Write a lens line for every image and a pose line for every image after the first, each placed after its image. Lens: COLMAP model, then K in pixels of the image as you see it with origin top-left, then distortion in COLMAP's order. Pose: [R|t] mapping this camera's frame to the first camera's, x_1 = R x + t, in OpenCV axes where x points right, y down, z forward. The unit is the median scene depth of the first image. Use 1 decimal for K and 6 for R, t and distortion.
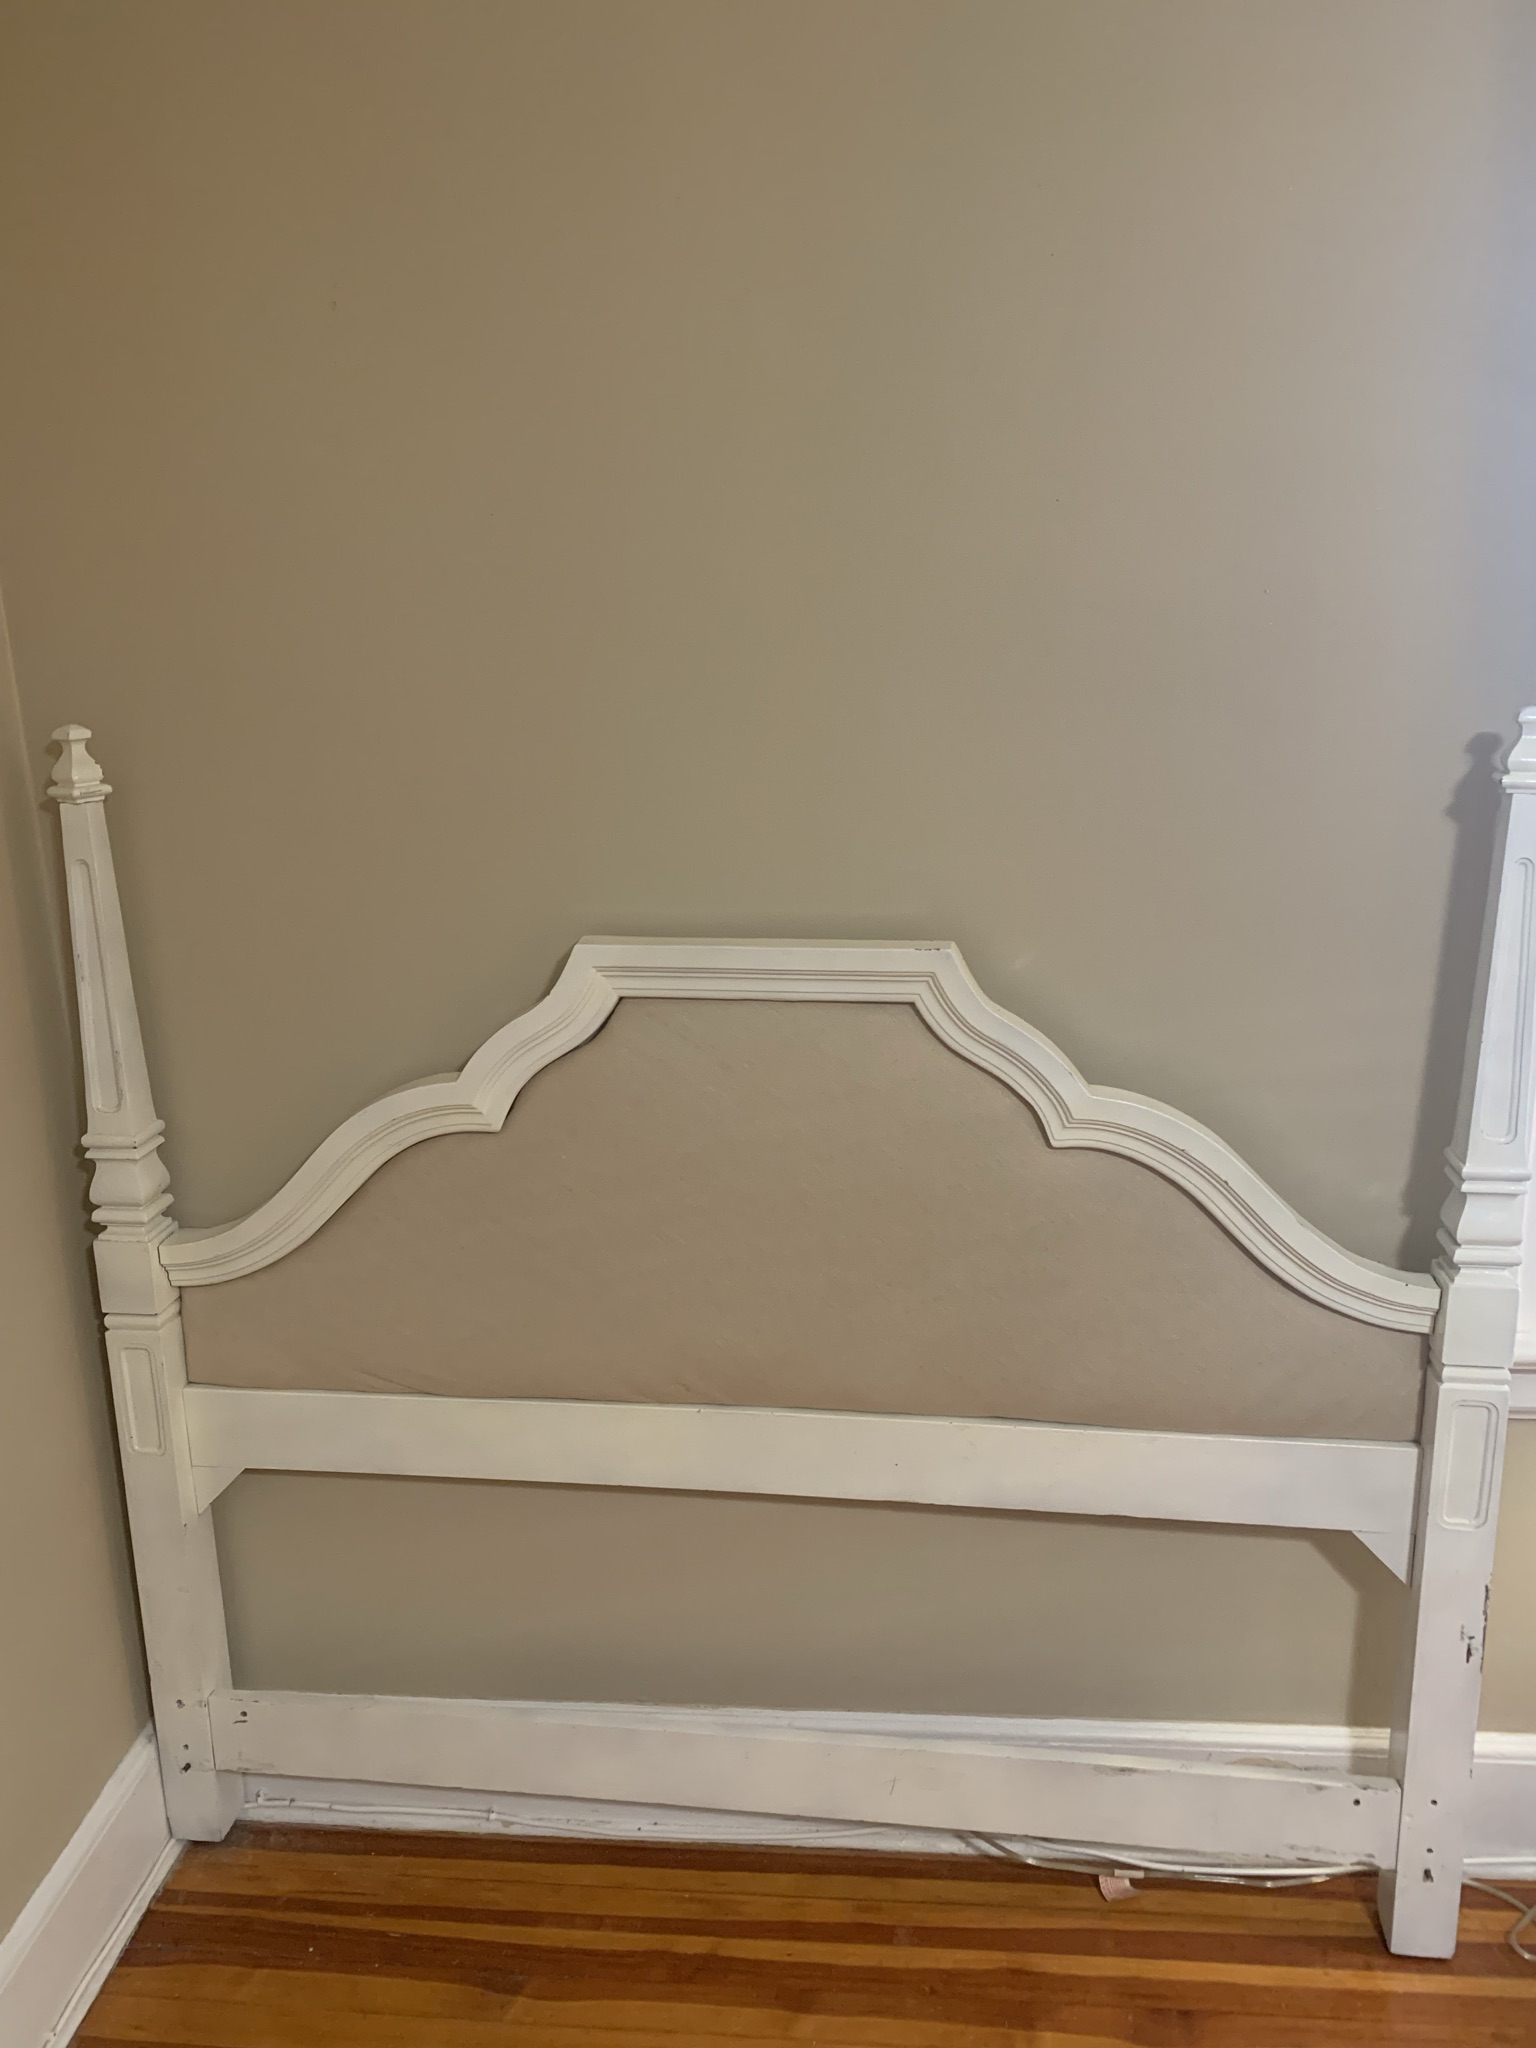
lens RADIAL K [[1558.9, 0, 768.0], [0, 1558.9, 1024.0], [0, 0, 1]] dist [0.073731, -0.084221]
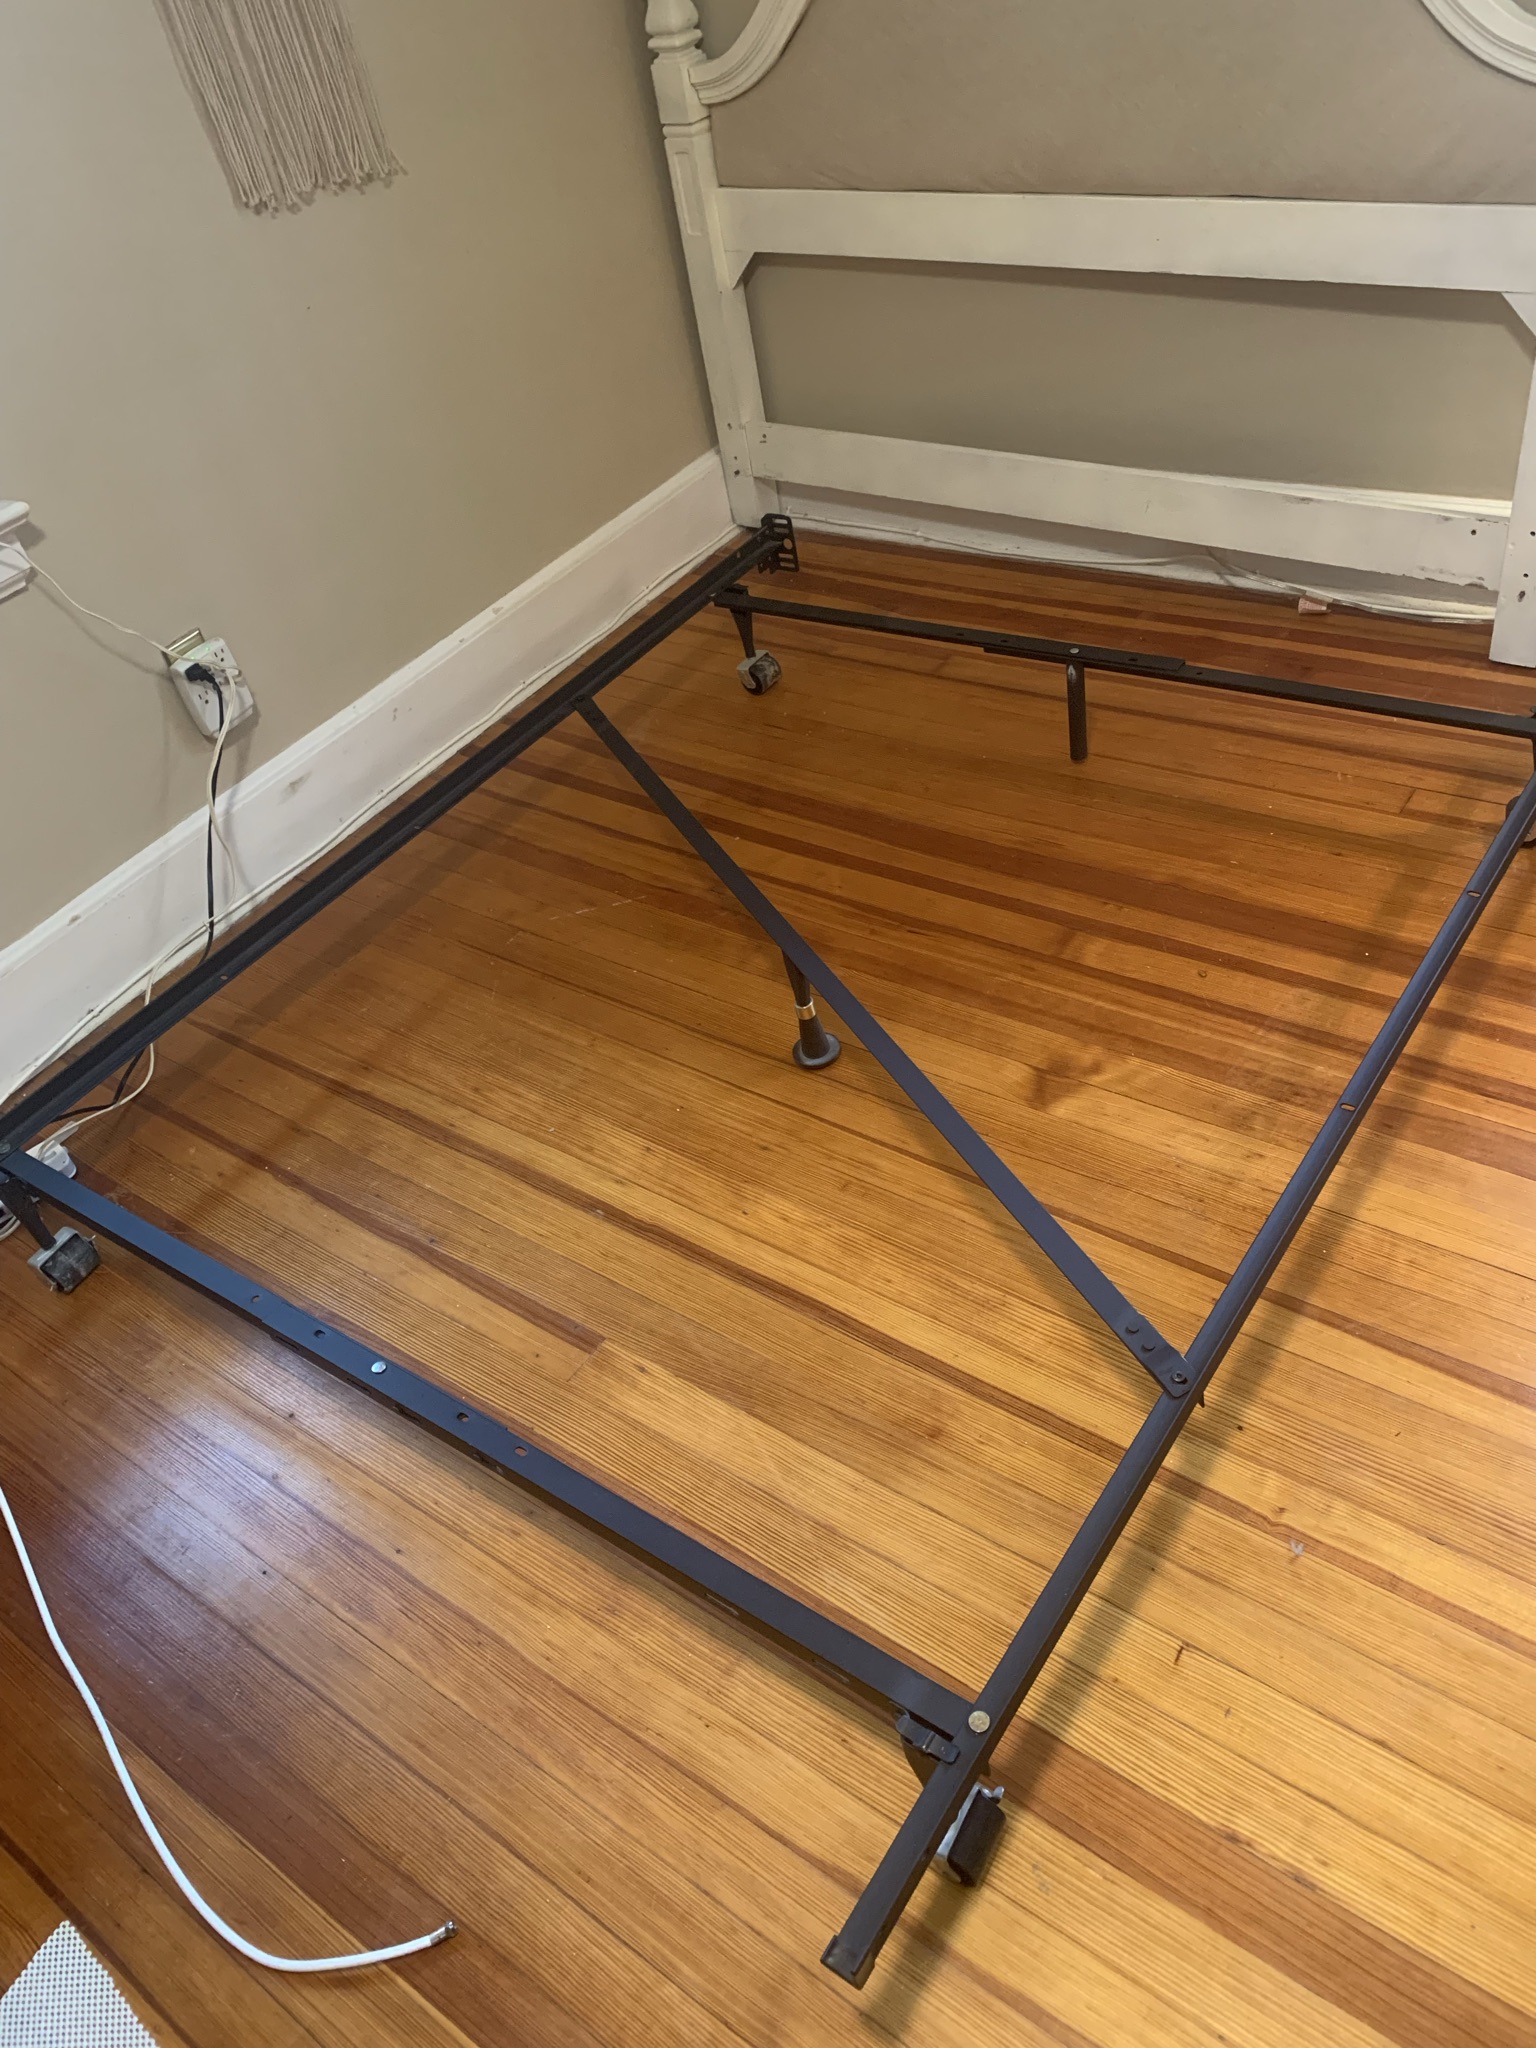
lens RADIAL K [[1558.9, 0, 768.0], [0, 1558.9, 1024.0], [0, 0, 1]] dist [0.073731, -0.084221]
pose [[0.858649, 0.240833, -0.452462, 0.532748], [0.017813, 0.868187, 0.495917, 0.180426], [0.512254, -0.433878, 0.741178, -0.409884]]
